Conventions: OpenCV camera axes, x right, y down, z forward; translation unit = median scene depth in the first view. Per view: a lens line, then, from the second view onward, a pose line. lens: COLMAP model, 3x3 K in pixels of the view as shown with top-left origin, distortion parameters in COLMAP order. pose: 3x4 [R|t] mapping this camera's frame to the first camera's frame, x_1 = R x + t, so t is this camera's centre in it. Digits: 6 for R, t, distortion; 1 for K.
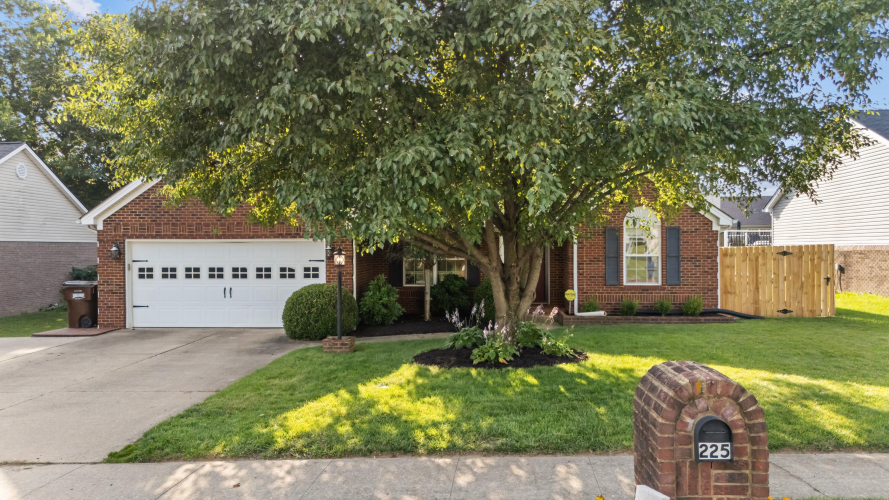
lens RADIAL K [[656.6, 0, 444.5], [0, 656.6, 250.0], [0, 0, 1]] dist [0.045886, -0.003916]
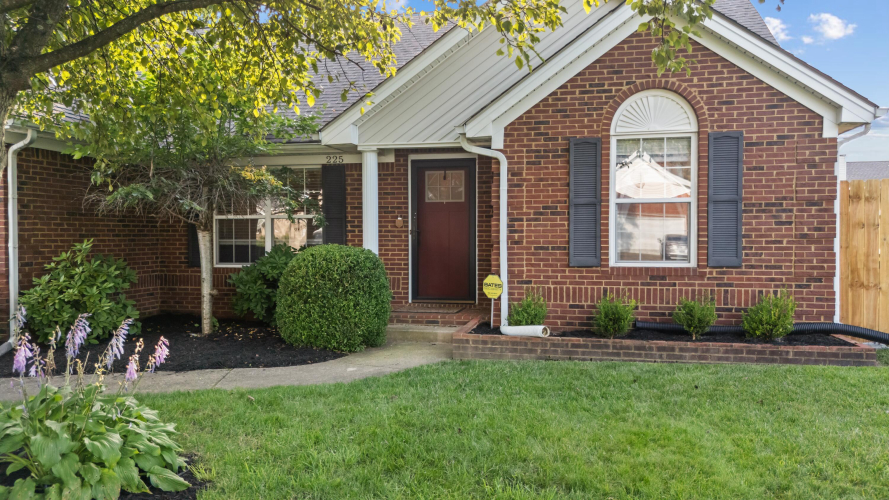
lens RADIAL K [[656.6, 0, 444.5], [0, 656.6, 250.0], [0, 0, 1]] dist [0.045886, -0.003916]
pose [[0.989565, 0.004195, -0.144025, 0.229433], [-0.001334, 0.999800, 0.019956, 0.033819], [0.144080, -0.019556, 0.989373, 0.546649]]
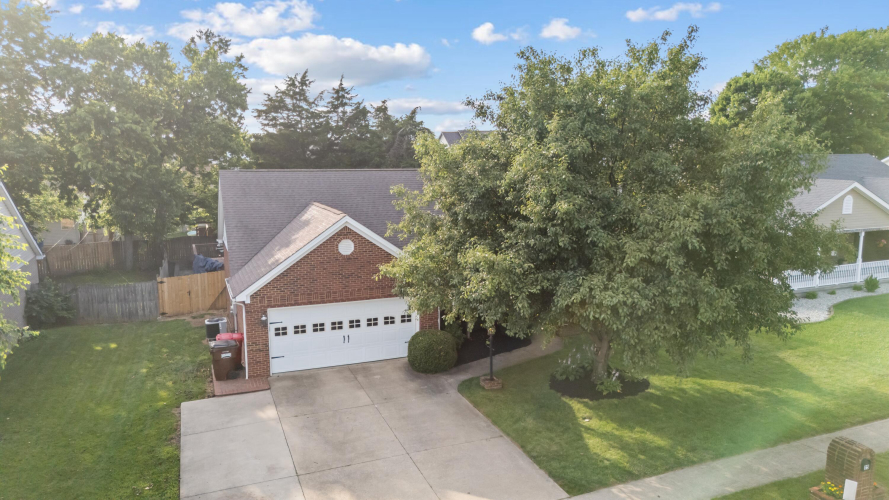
lens RADIAL K [[656.6, 0, 444.5], [0, 656.6, 250.0], [0, 0, 1]] dist [0.045886, -0.003916]
pose [[0.902141, -0.066645, 0.426263, -0.698585], [-0.000839, 0.987724, 0.156204, -0.318876], [-0.431440, -0.141276, 0.891011, -0.243140]]
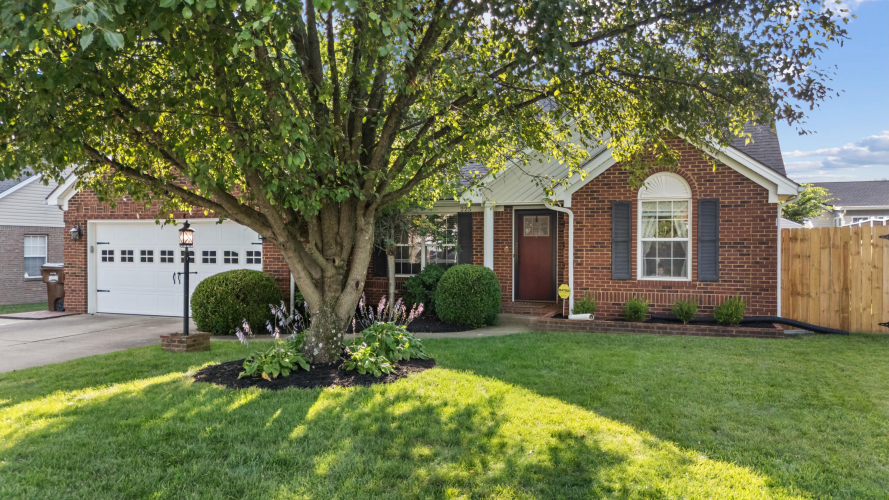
lens RADIAL K [[656.6, 0, 444.5], [0, 656.6, 250.0], [0, 0, 1]] dist [0.045886, -0.003916]
pose [[0.954072, 0.008368, -0.299459, 0.292744], [-0.007071, 0.999960, 0.005412, 0.017984], [0.299493, -0.003046, 0.954094, 0.239734]]
